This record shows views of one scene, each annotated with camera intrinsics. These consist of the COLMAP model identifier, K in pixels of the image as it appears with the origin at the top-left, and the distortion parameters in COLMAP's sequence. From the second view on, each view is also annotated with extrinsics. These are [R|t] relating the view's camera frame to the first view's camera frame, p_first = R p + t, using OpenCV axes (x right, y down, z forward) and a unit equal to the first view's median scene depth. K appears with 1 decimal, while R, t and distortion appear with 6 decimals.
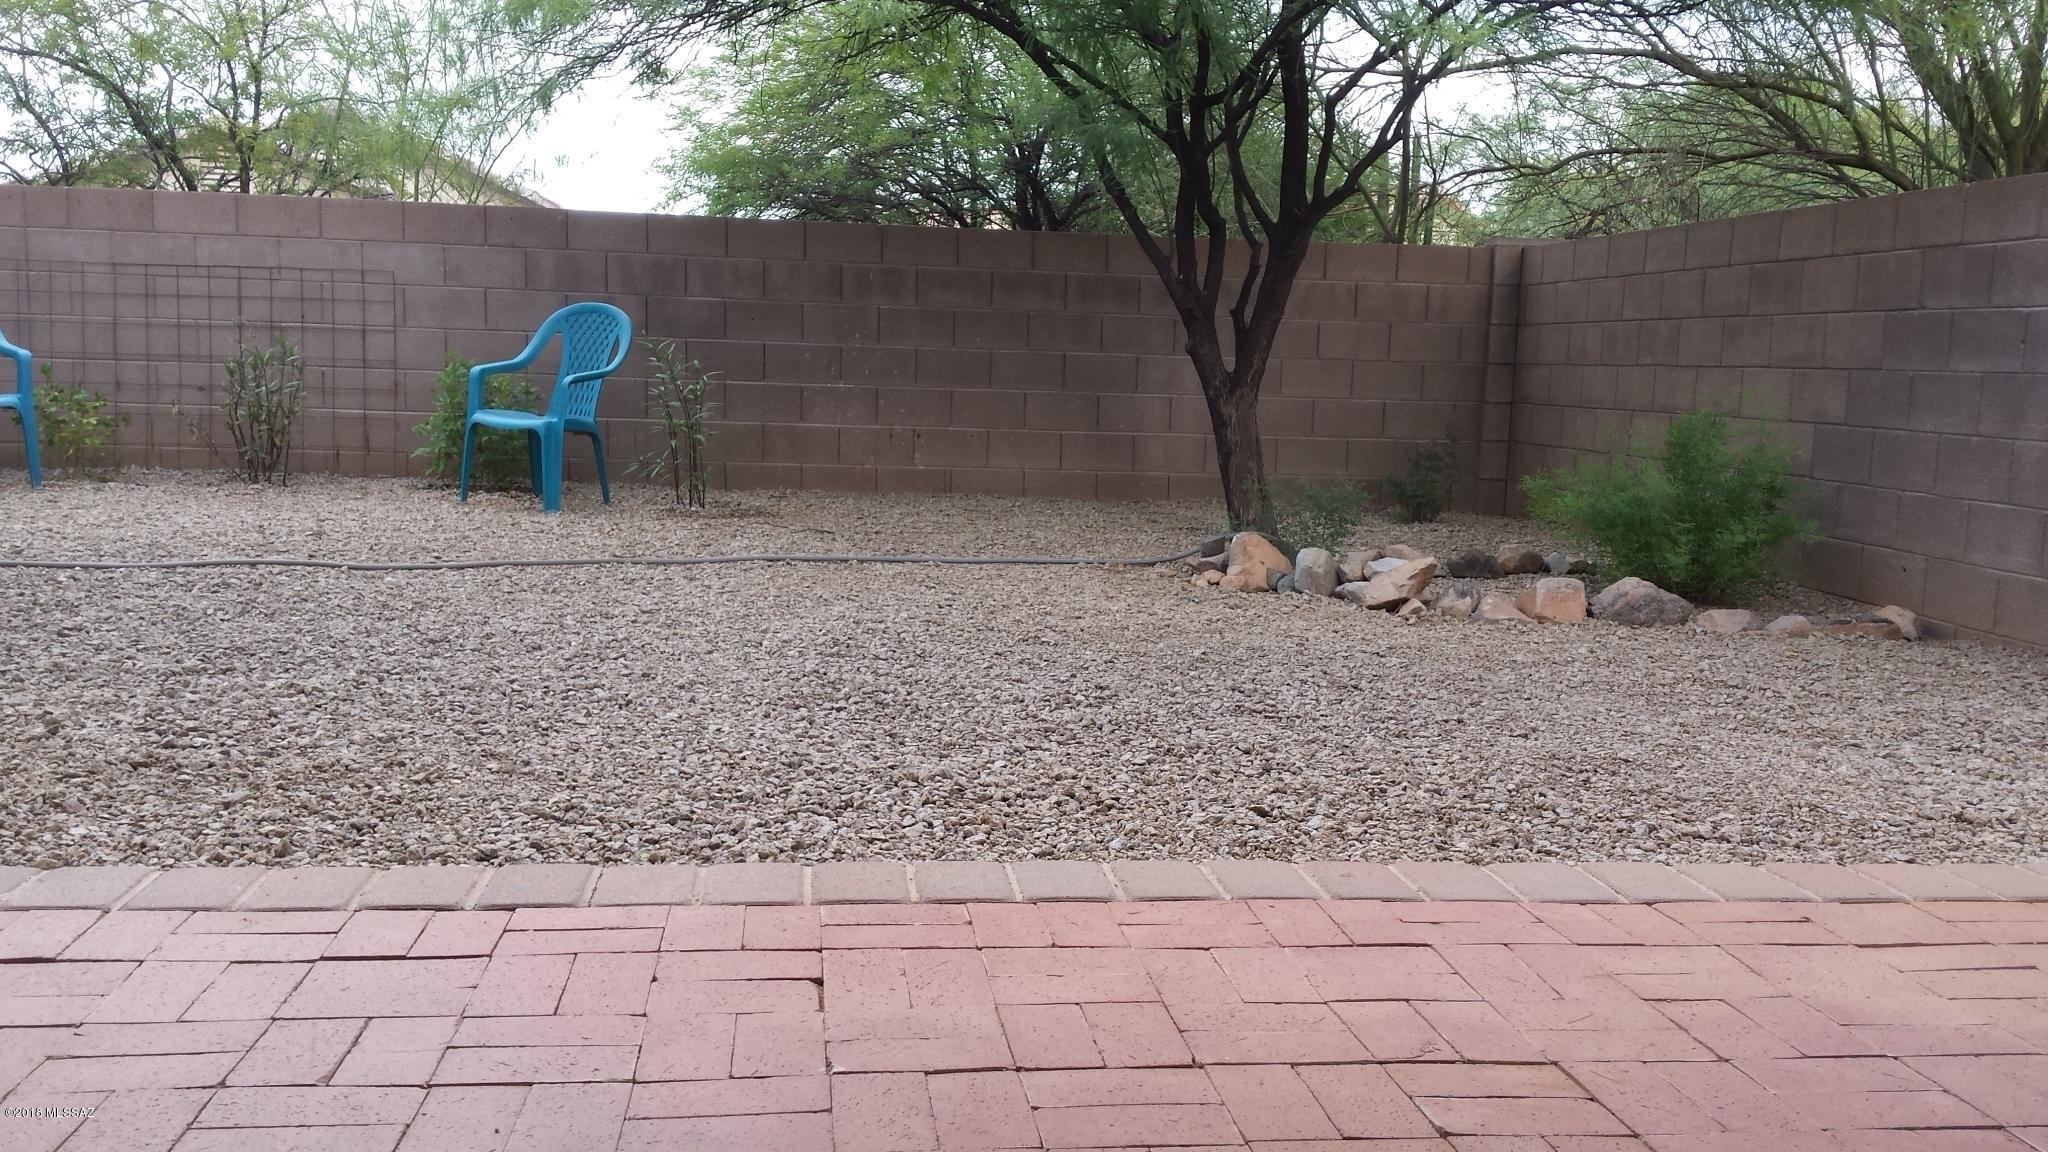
lens RADIAL K [[1843.7, 0, 1063.5], [0, 1843.7, 605.4], [0, 0, 1]] dist [0.151382, -0.300820]
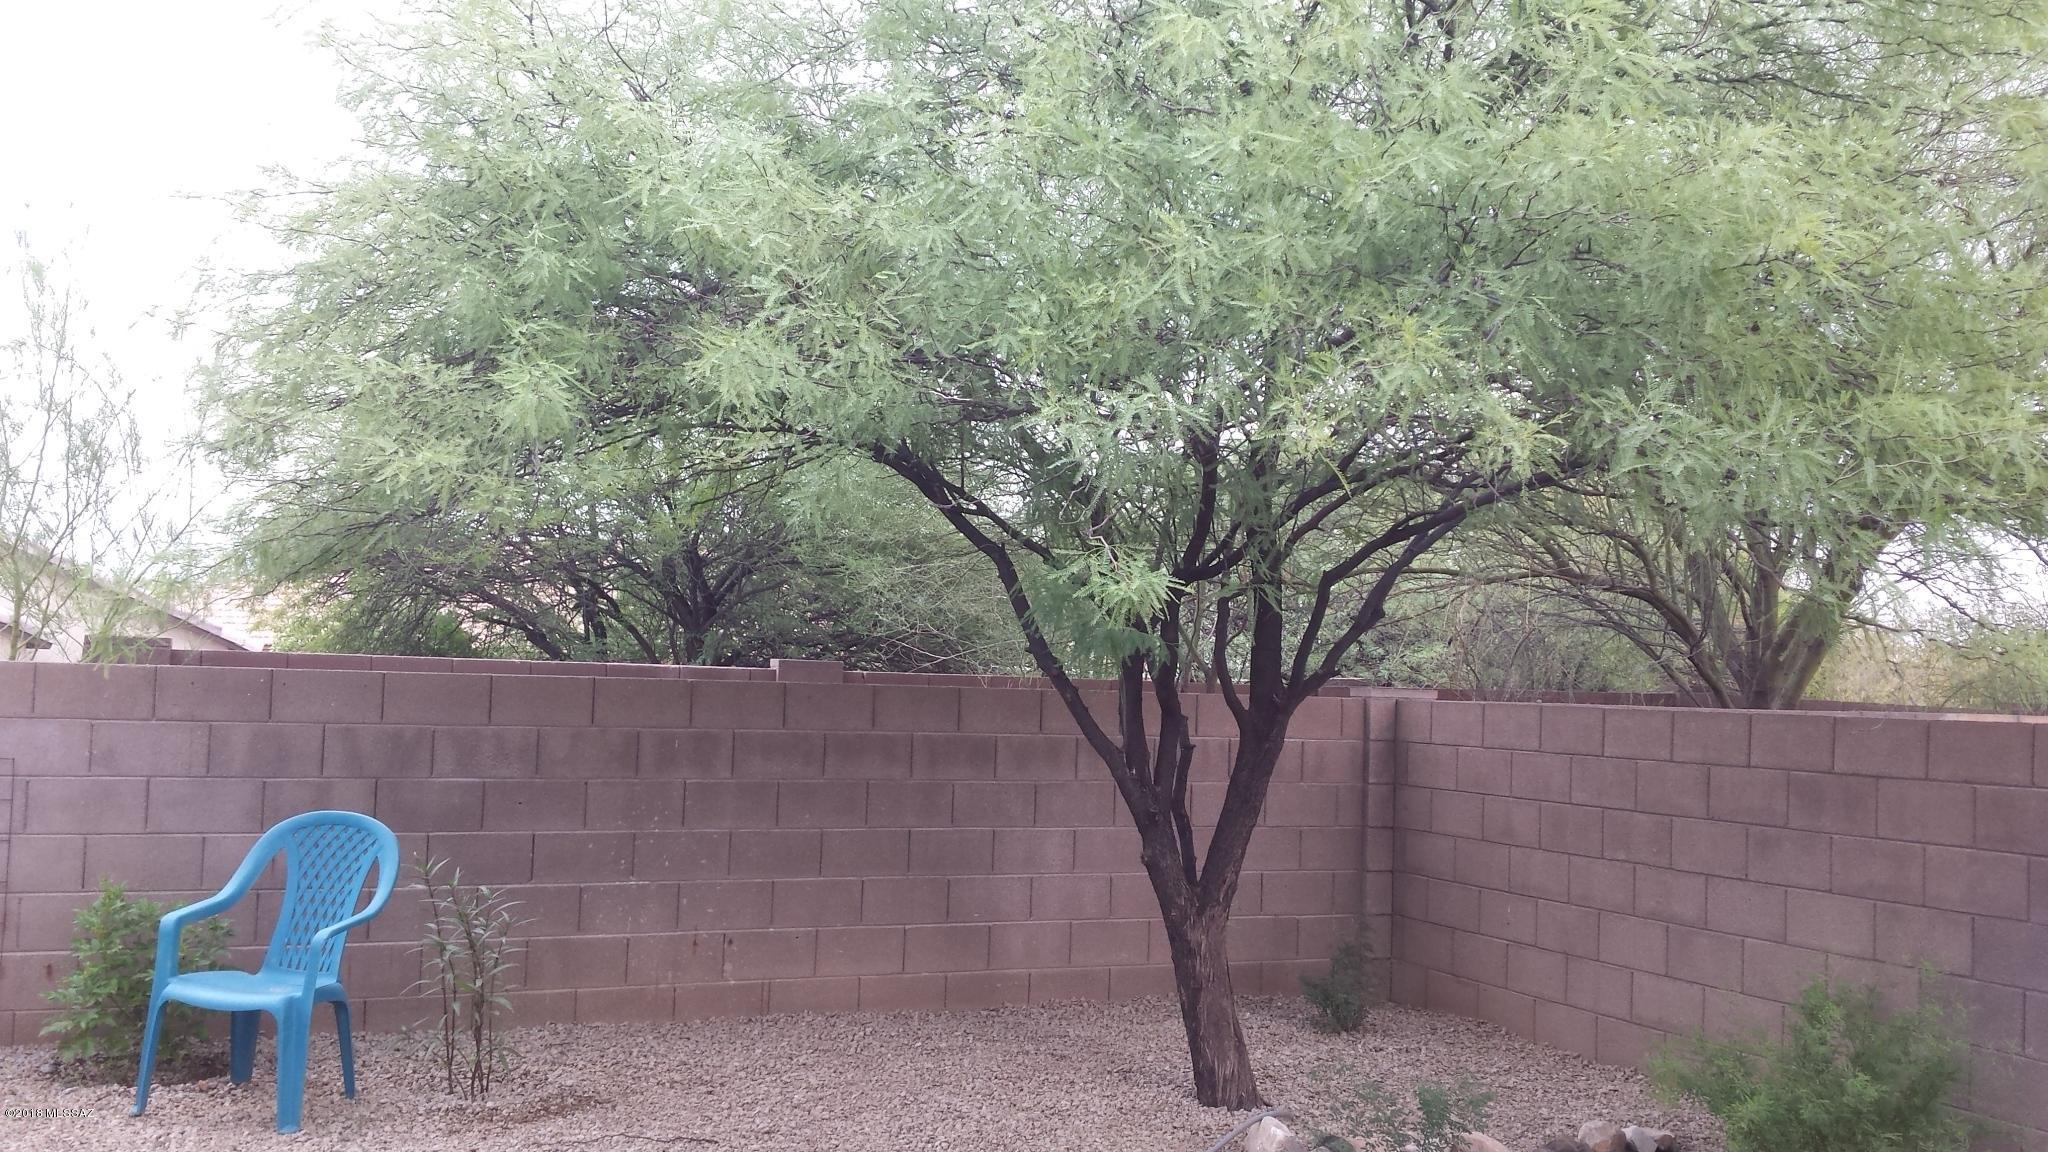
lens RADIAL K [[1843.7, 0, 1063.5], [0, 1843.7, 605.4], [0, 0, 1]] dist [0.151382, -0.300820]
pose [[0.961677, 0.009930, 0.274007, -0.164426], [0.035254, 0.986571, -0.159483, -0.104520], [-0.271911, 0.163031, 0.948412, 0.194385]]
